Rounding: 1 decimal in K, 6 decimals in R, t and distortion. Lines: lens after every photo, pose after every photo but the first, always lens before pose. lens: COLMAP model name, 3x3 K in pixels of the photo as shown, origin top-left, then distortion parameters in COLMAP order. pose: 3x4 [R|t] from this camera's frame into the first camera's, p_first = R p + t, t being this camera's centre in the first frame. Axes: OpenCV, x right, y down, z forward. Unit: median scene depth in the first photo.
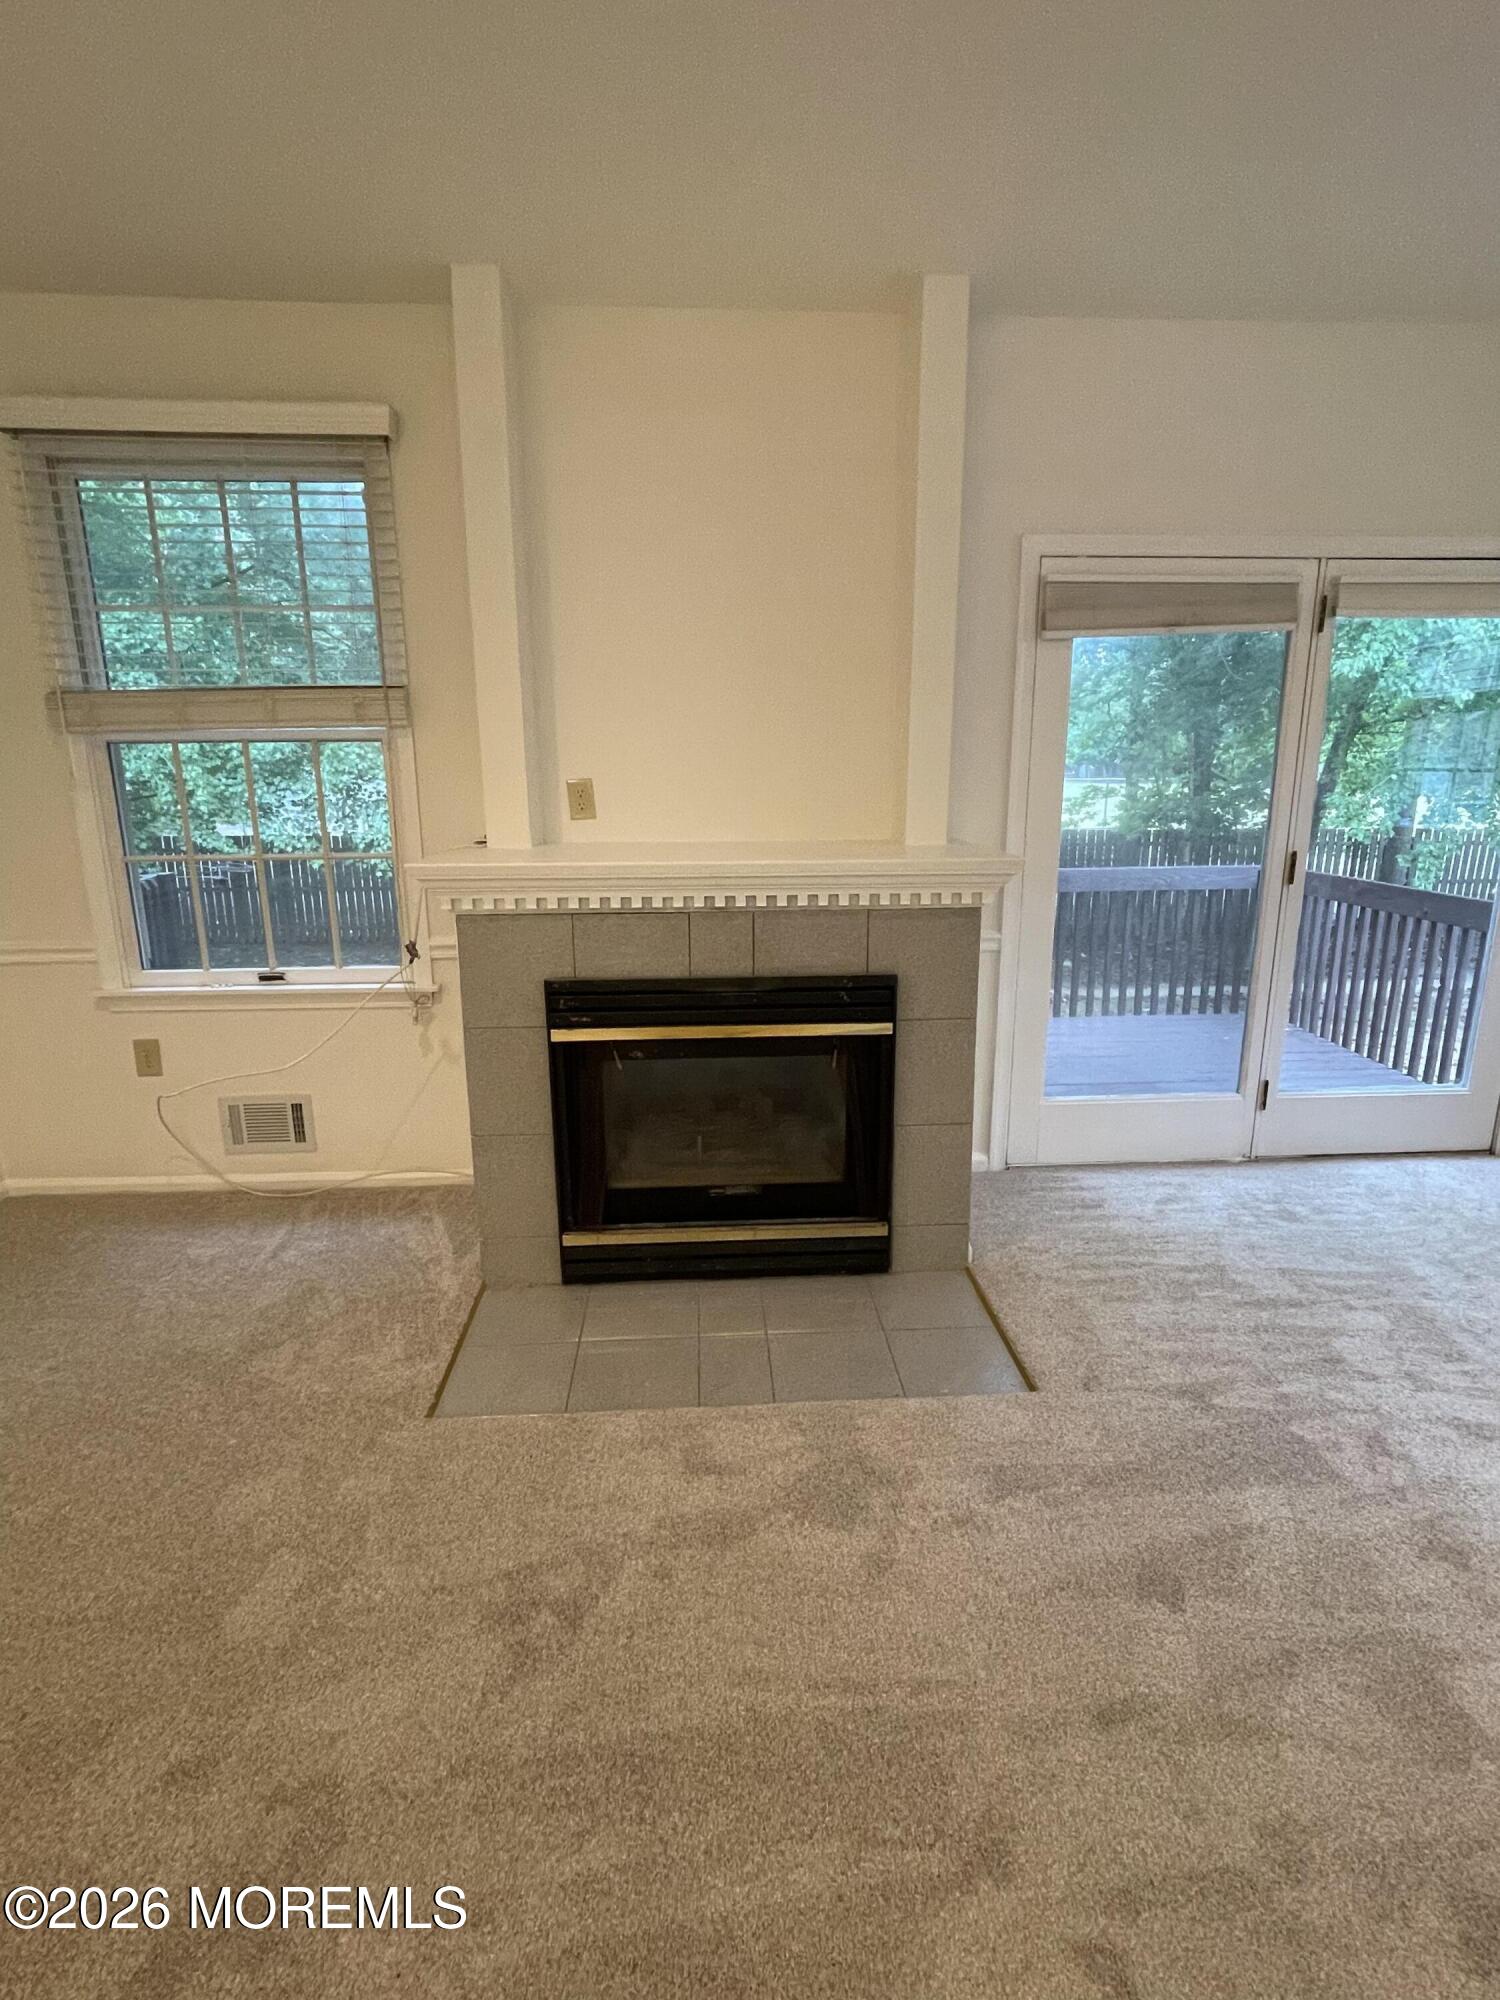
lens RADIAL K [[985.7, 0, 751.7], [0, 985.7, 999.0], [0, 0, 1]] dist [-0.000030, 0.000116]
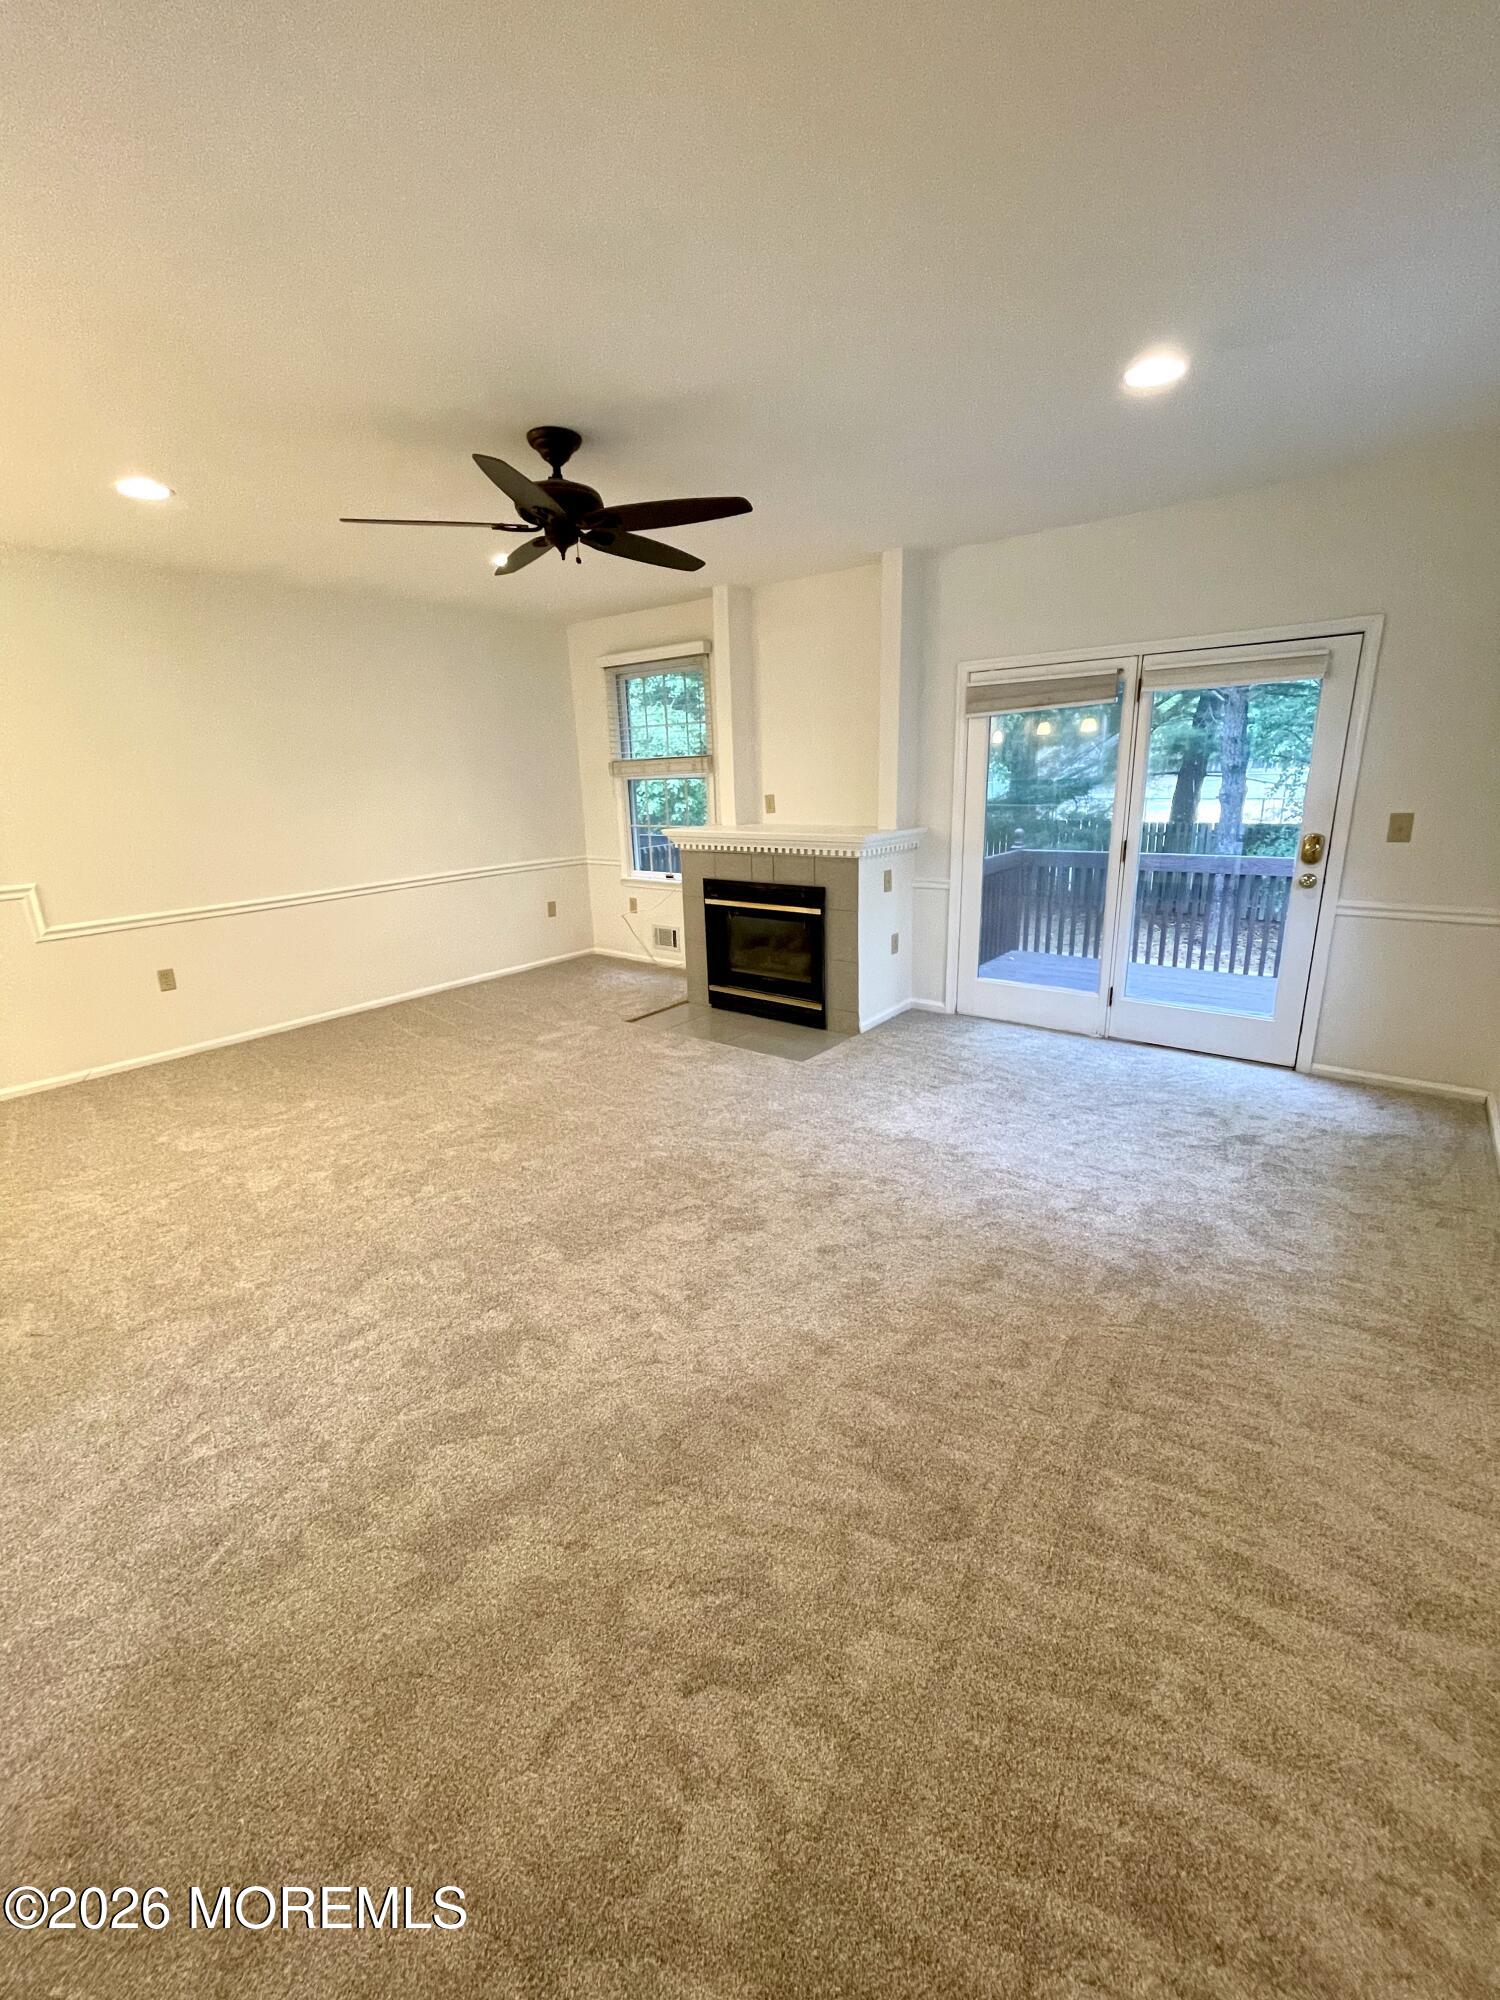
lens RADIAL K [[808.3, 0, 747.2], [0, 808.3, 997.0], [0, 0, 1]] dist [-0.002117, 0.000306]
pose [[0.747462, 0.162796, -0.644048, 1.146145], [-0.127623, 0.986638, 0.101278, 0.052120], [0.651930, 0.006494, 0.758251, -0.444632]]
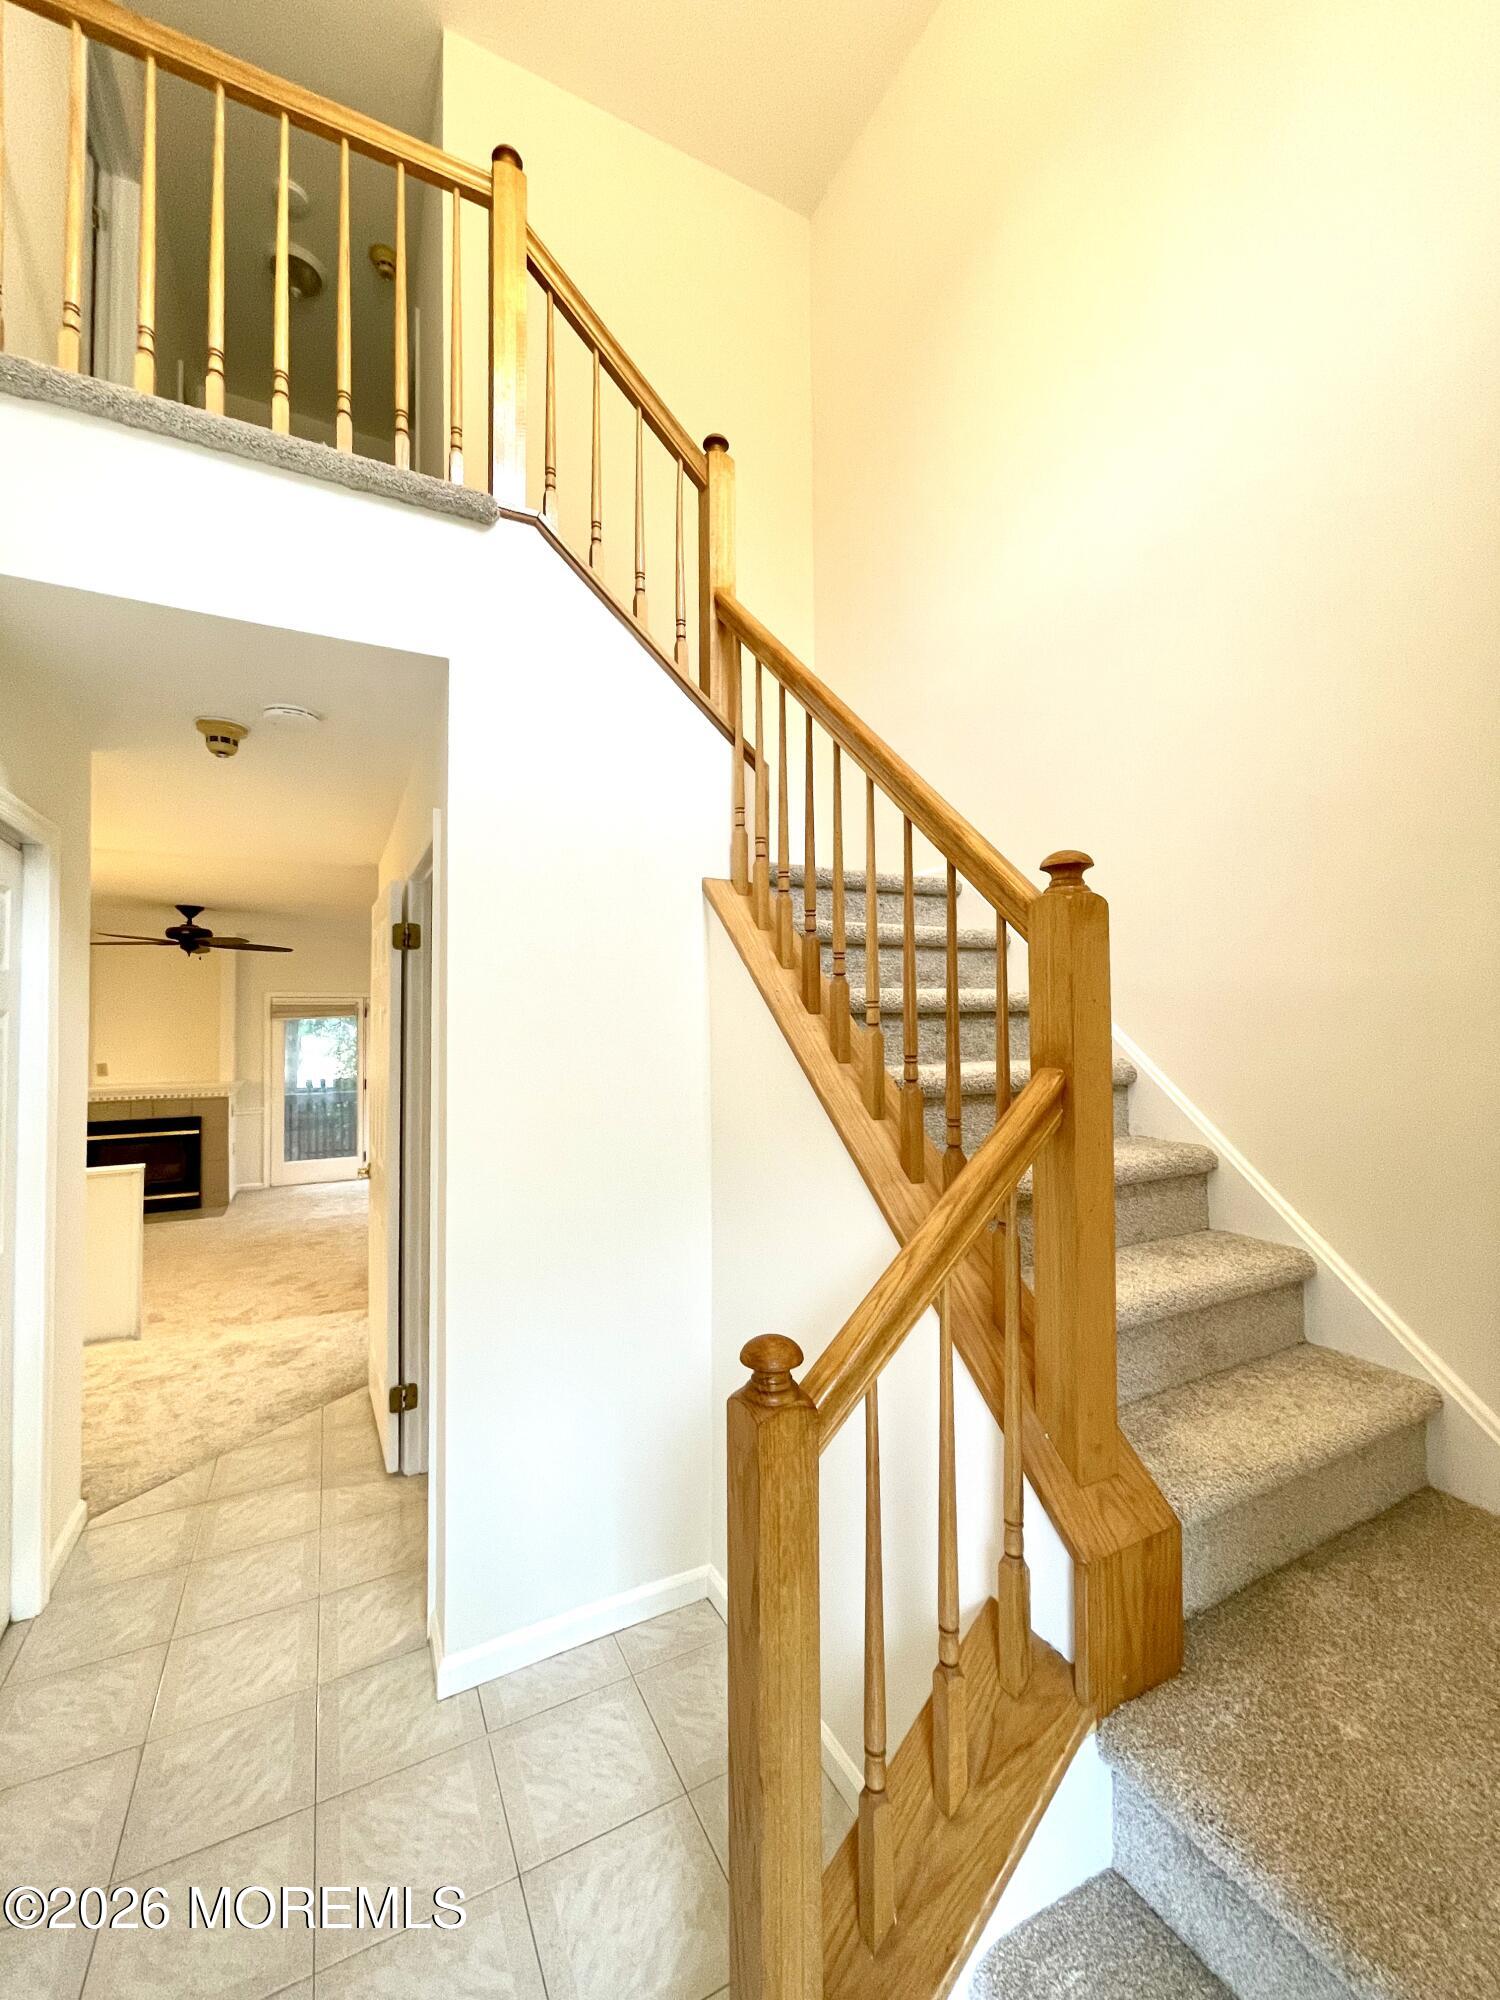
lens RADIAL K [[808.3, 0, 746.4], [0, 808.3, 1004.1], [0, 0, 1]] dist [-0.002117, 0.000306]
pose [[0.911050, 0.008569, 0.412208, 0.701901], [0.095237, 0.968372, -0.230620, 0.422115], [-0.401147, 0.249363, 0.881419, -2.360974]]
